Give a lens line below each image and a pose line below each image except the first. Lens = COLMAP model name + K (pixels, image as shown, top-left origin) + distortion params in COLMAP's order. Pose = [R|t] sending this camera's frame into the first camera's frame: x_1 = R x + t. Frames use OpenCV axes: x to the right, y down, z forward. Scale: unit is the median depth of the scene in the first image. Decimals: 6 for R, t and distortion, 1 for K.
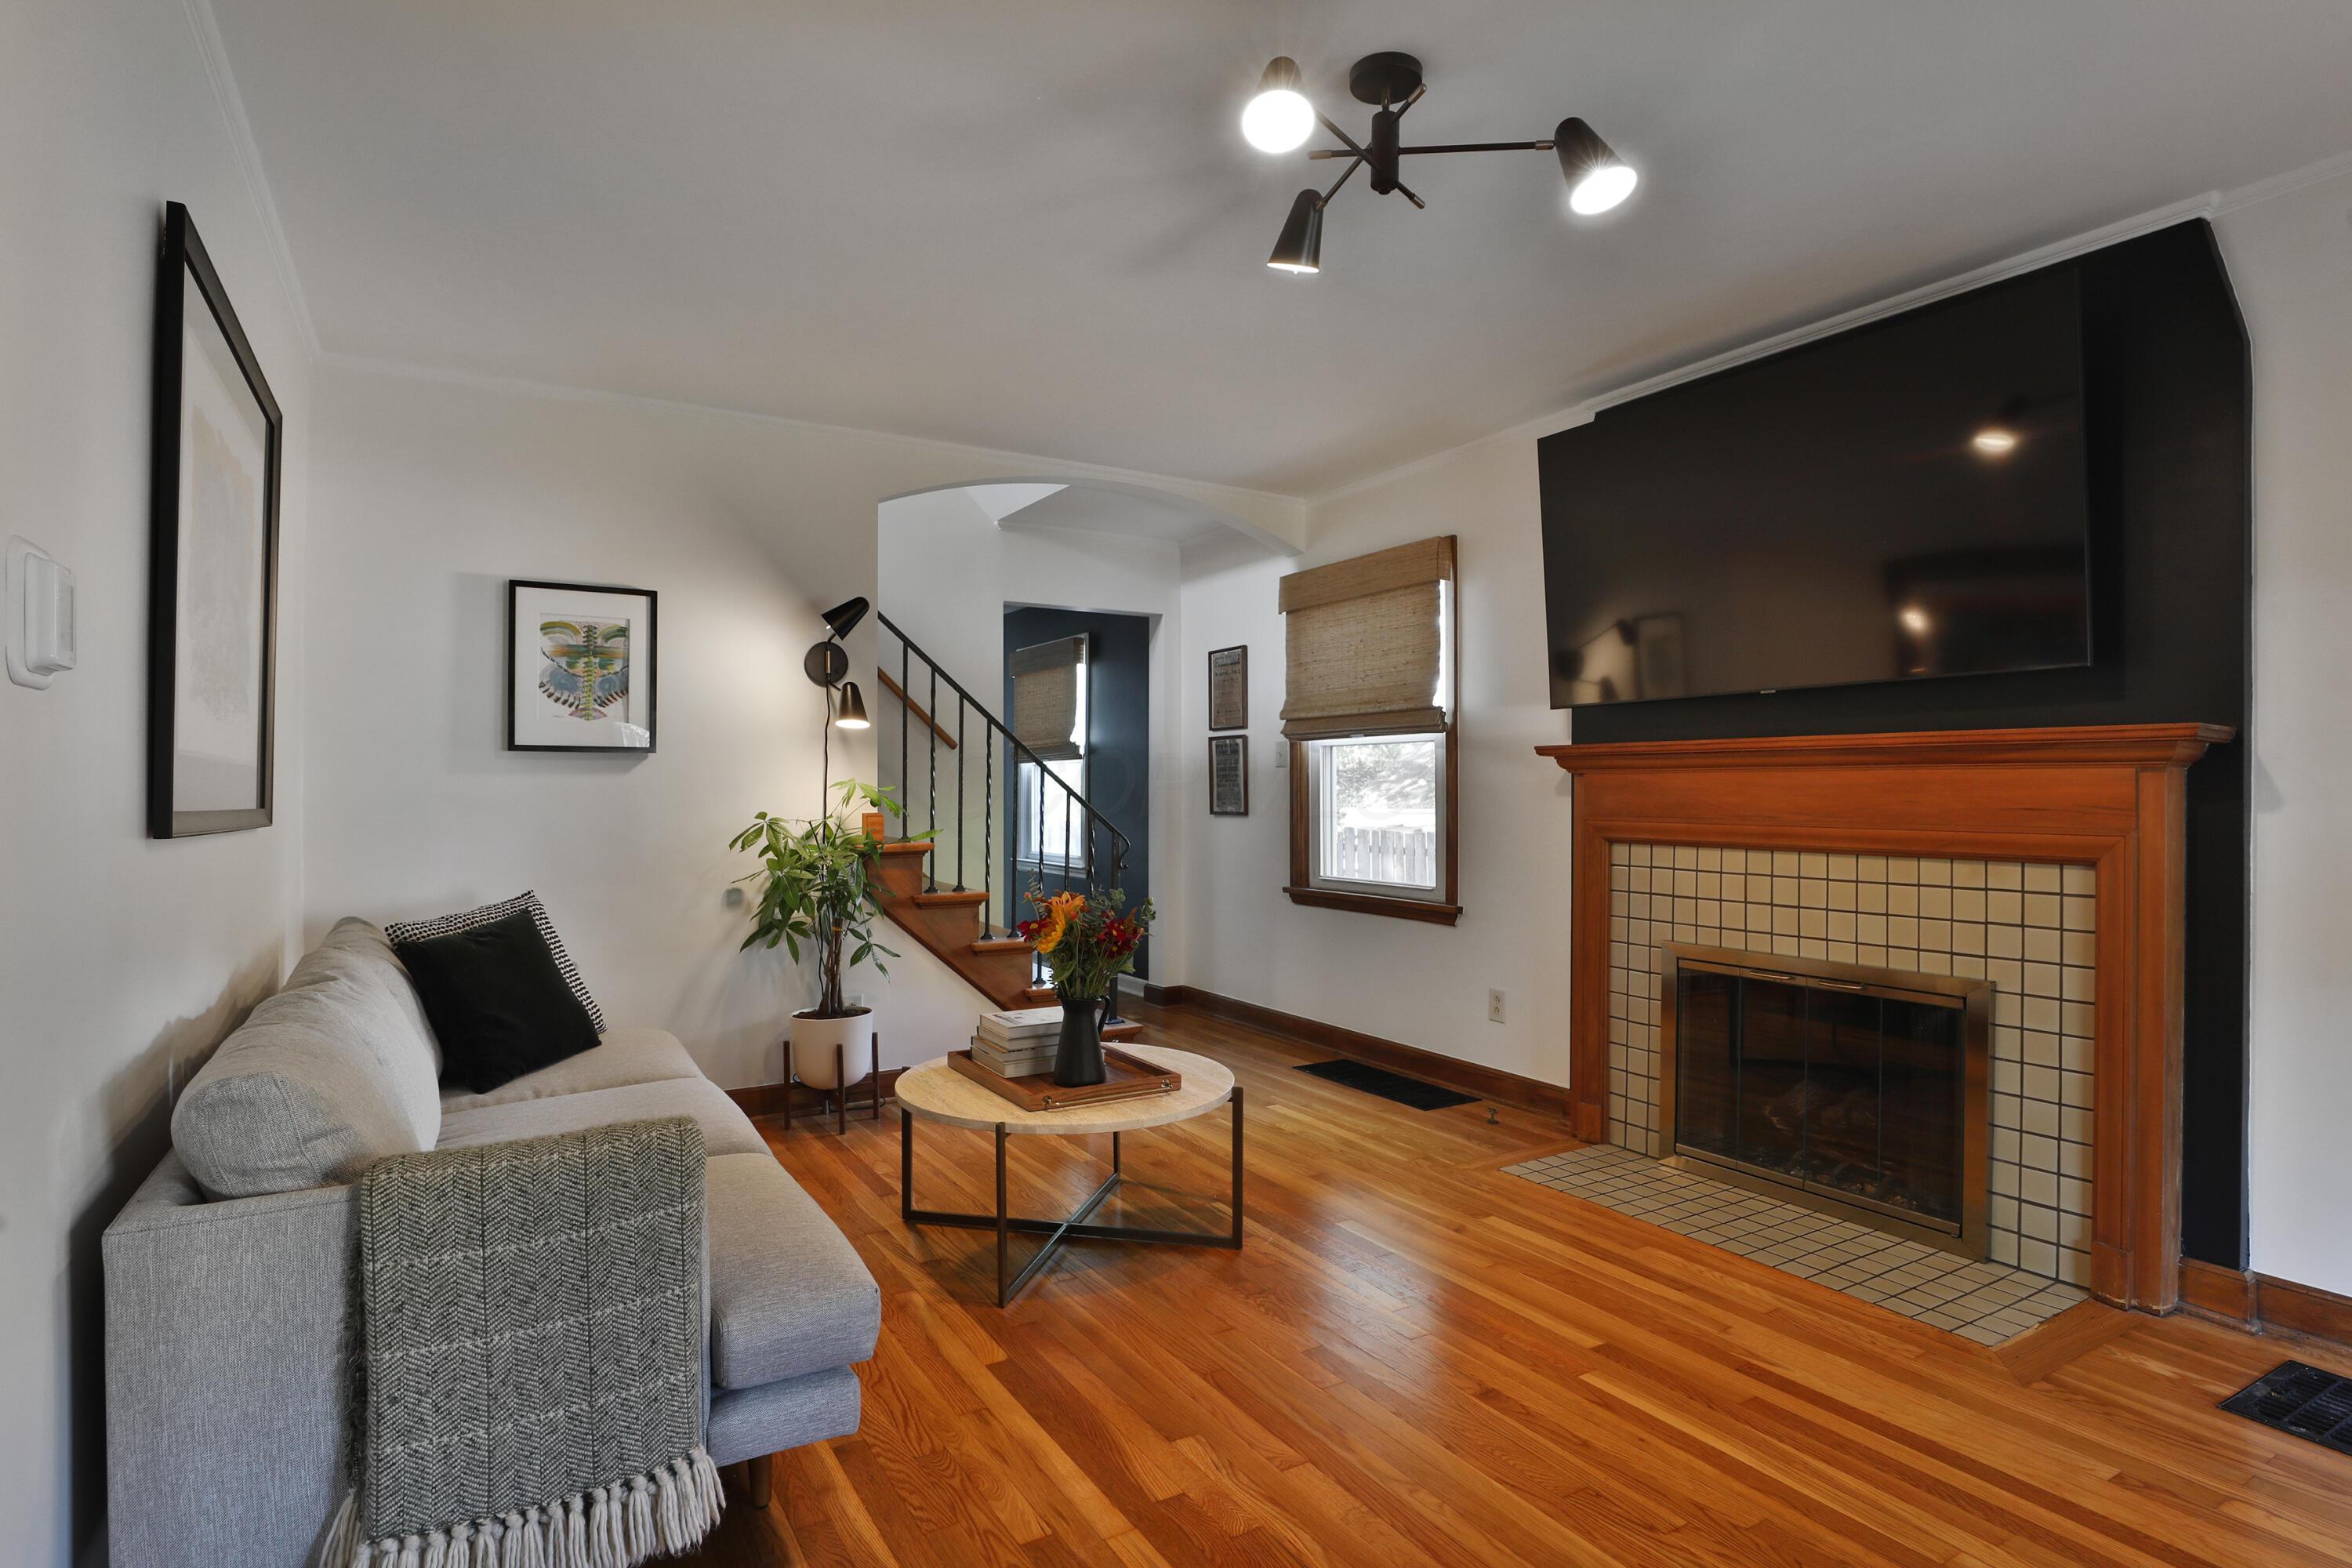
lens RADIAL K [[1206.0, 0, 1172.7], [0, 1206.0, 781.5], [0, 0, 1]] dist [-0.025860, 0.001417]
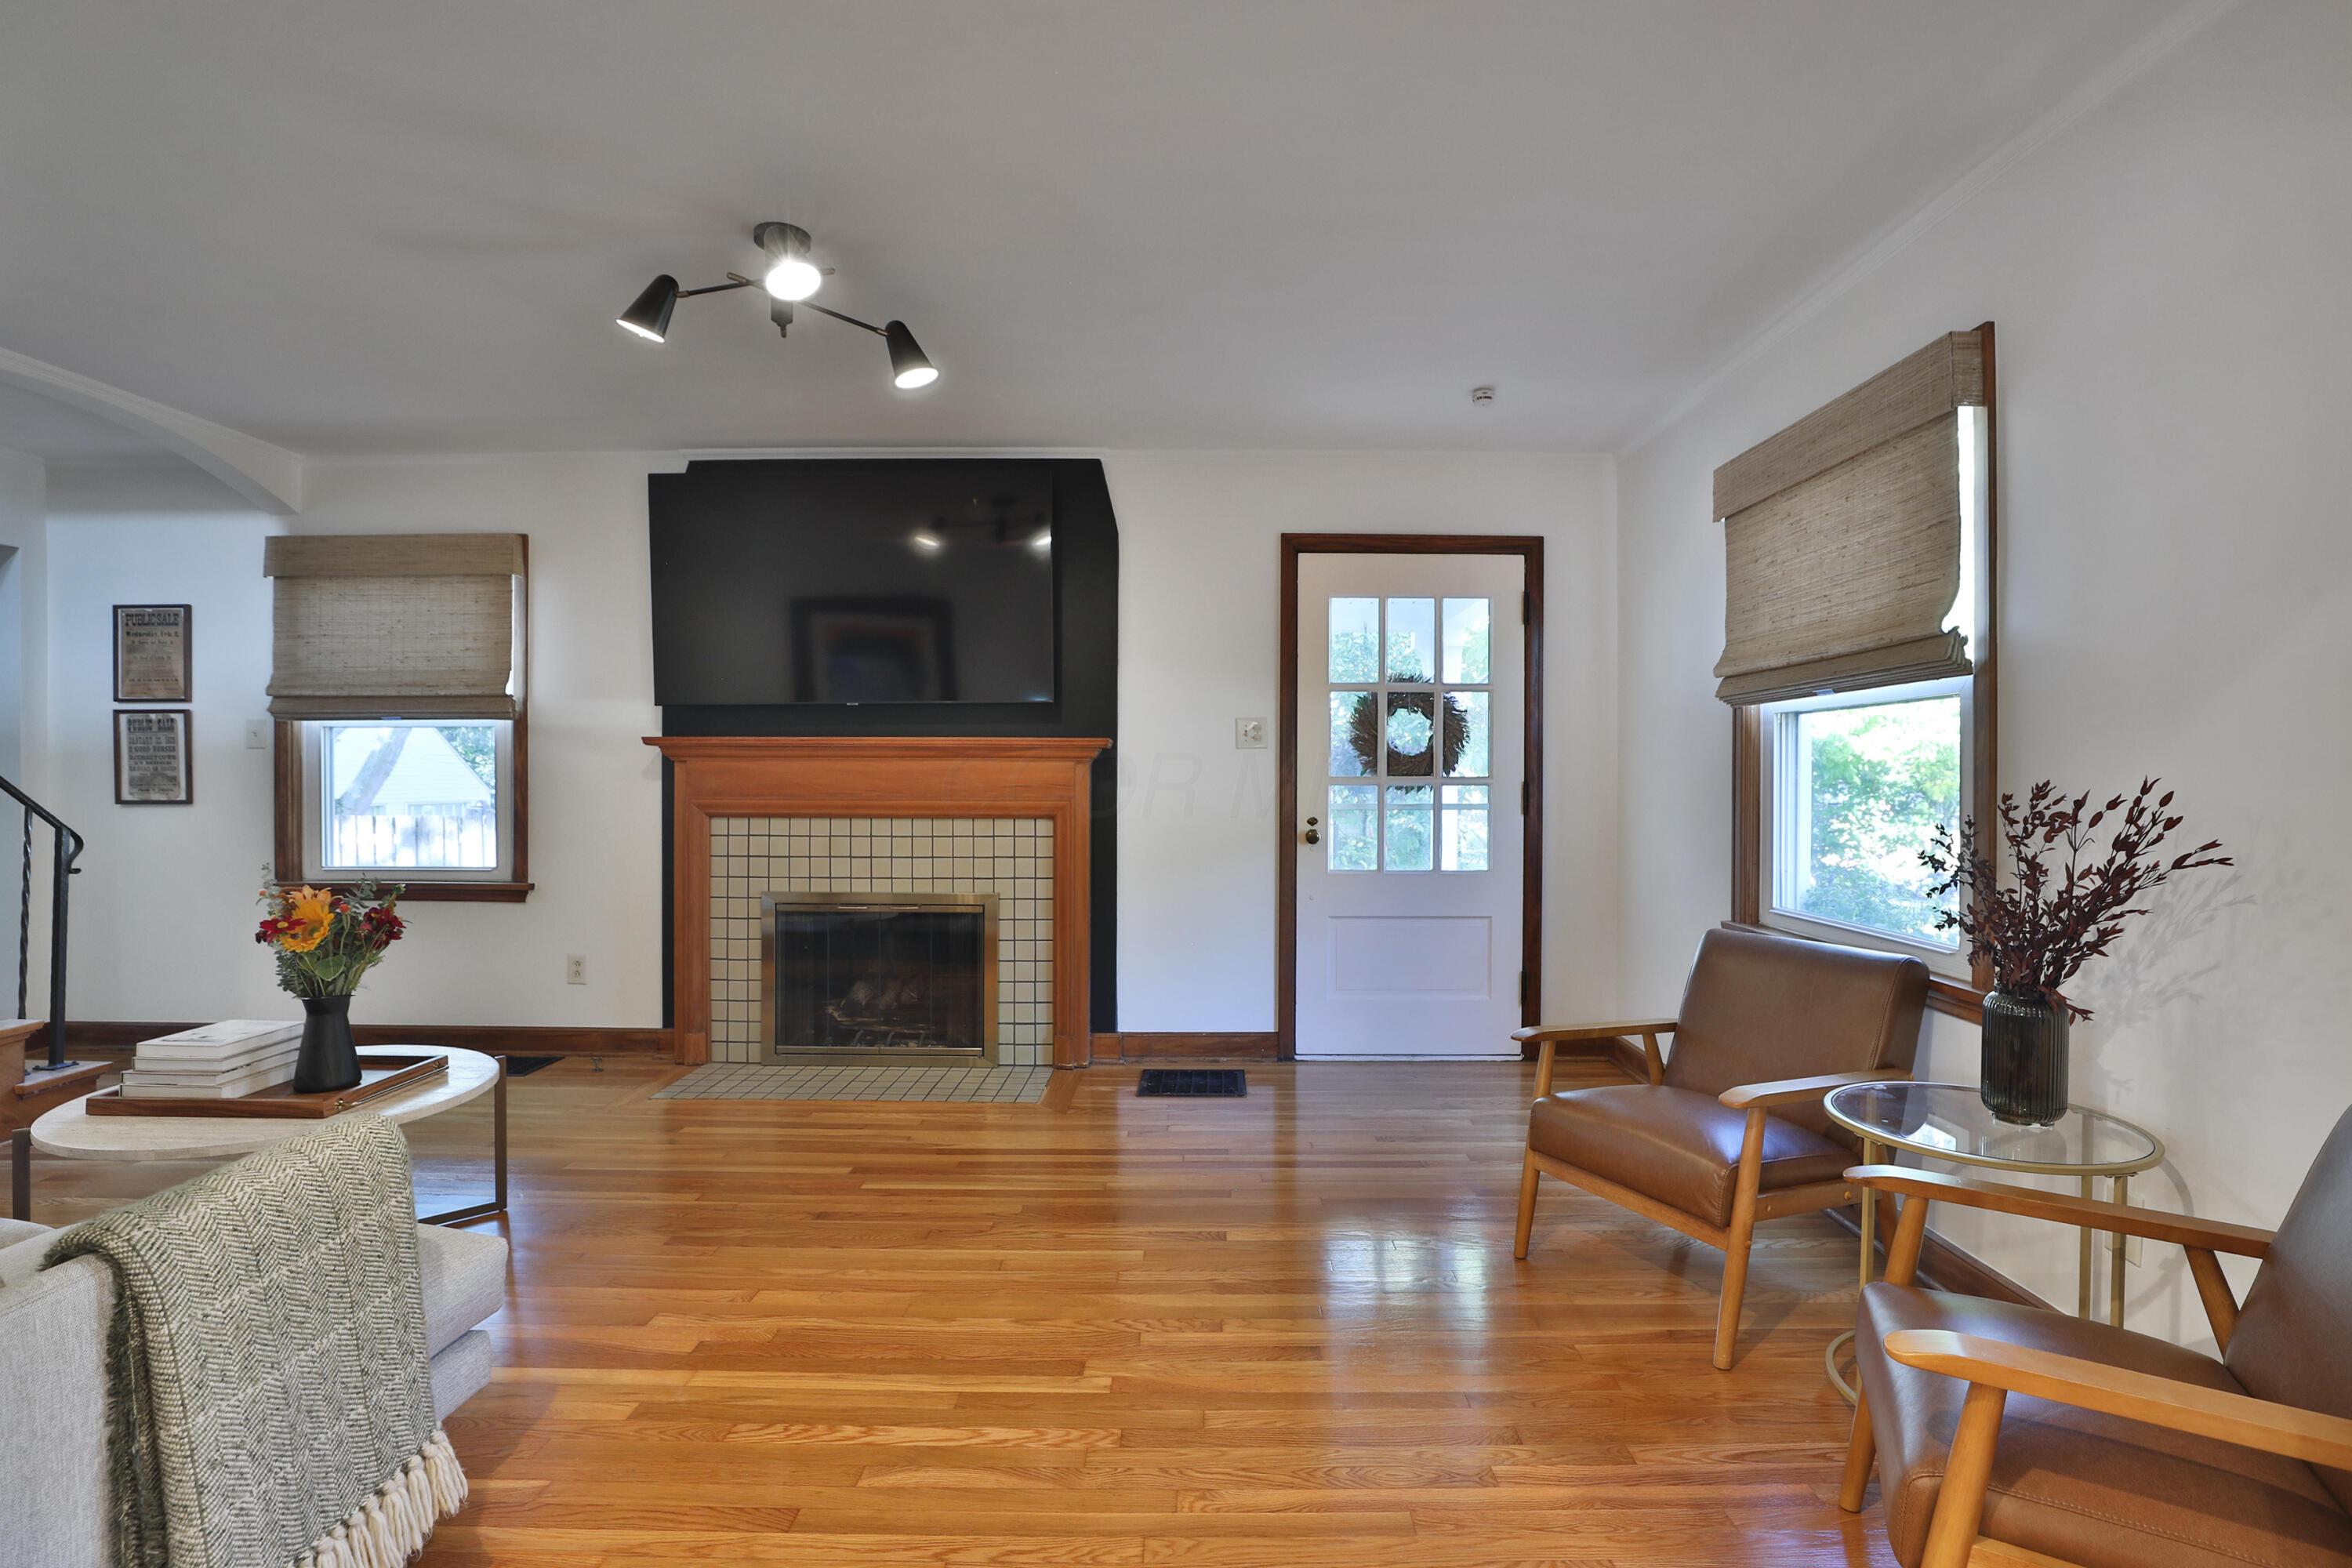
lens RADIAL K [[1143.8, 0, 1173.1], [0, 1143.8, 770.6], [0, 0, 1]] dist [-0.020253, 0.000442]
pose [[0.533302, 0.001444, 0.845924, -0.419318], [-0.006065, 0.999979, 0.002116, -0.002662], [-0.845903, -0.006259, 0.533300, -0.024363]]
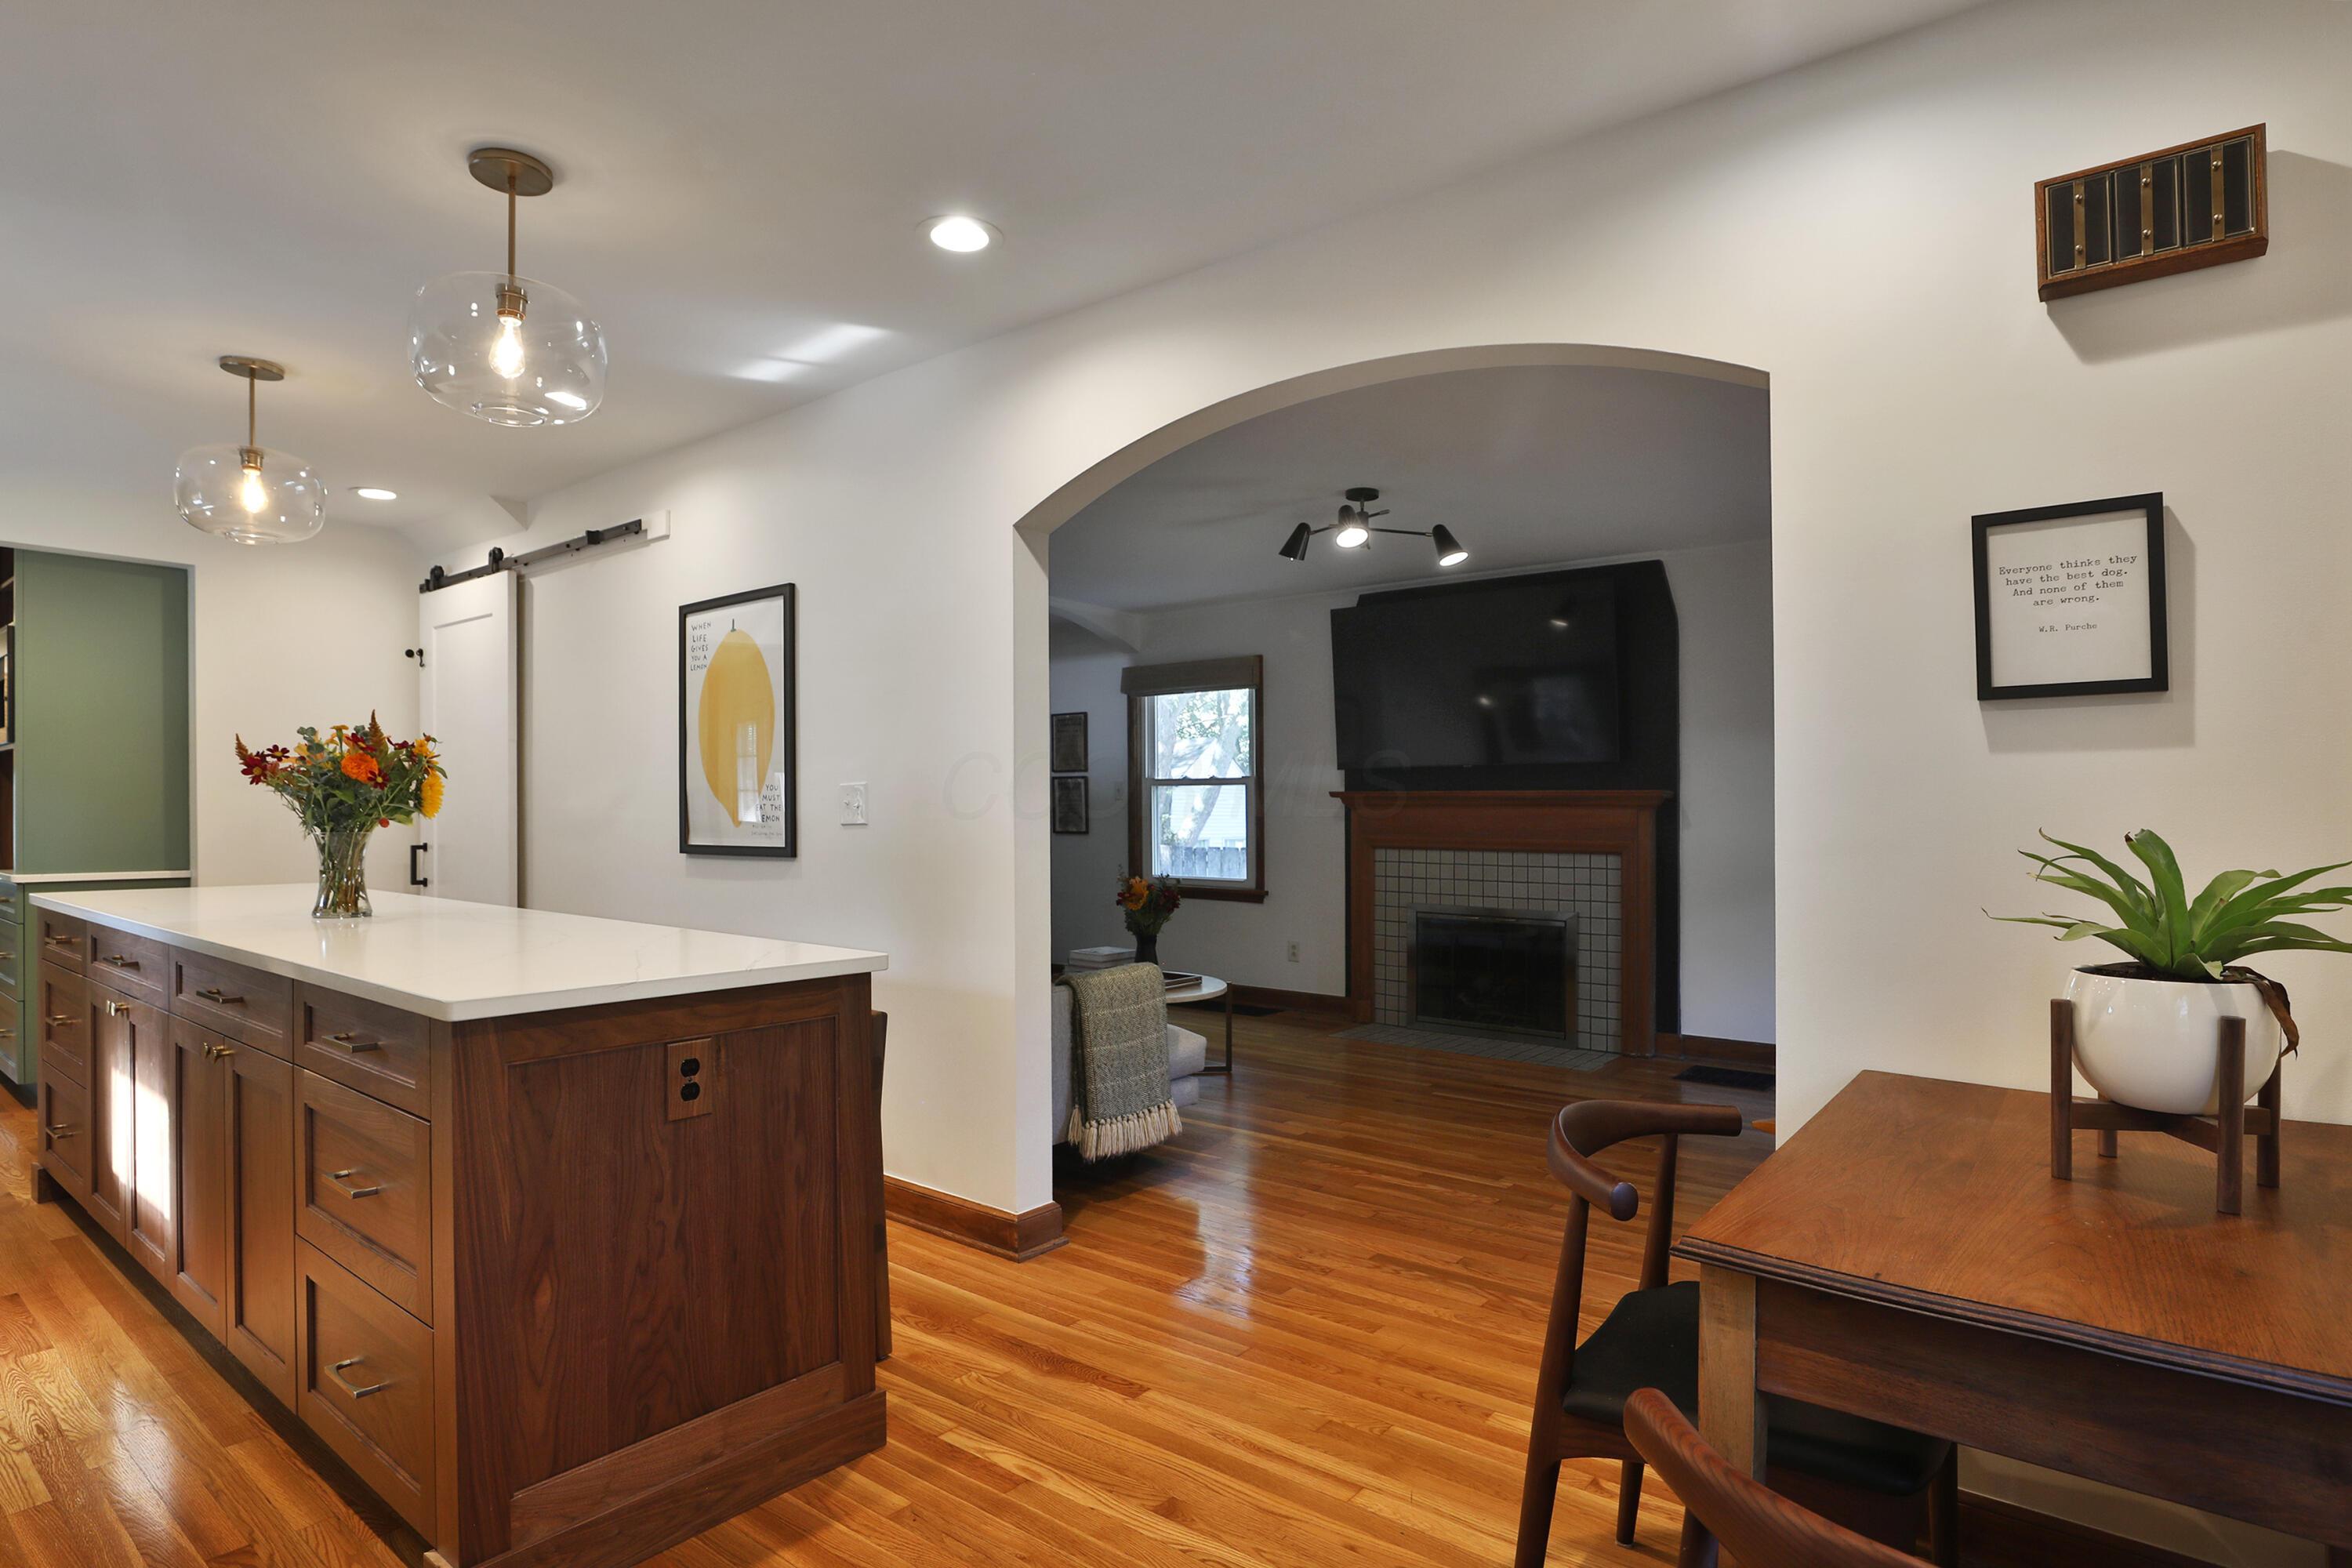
lens RADIAL K [[1239.1, 0, 1154.5], [0, 1239.1, 781.1], [0, 0, 1]] dist [-0.002018, 0.000216]
pose [[0.939556, 0.008691, 0.342285, -0.616812], [-0.003538, 0.999871, -0.015675, -0.019107], [-0.342377, 0.013516, 0.939466, -0.643664]]
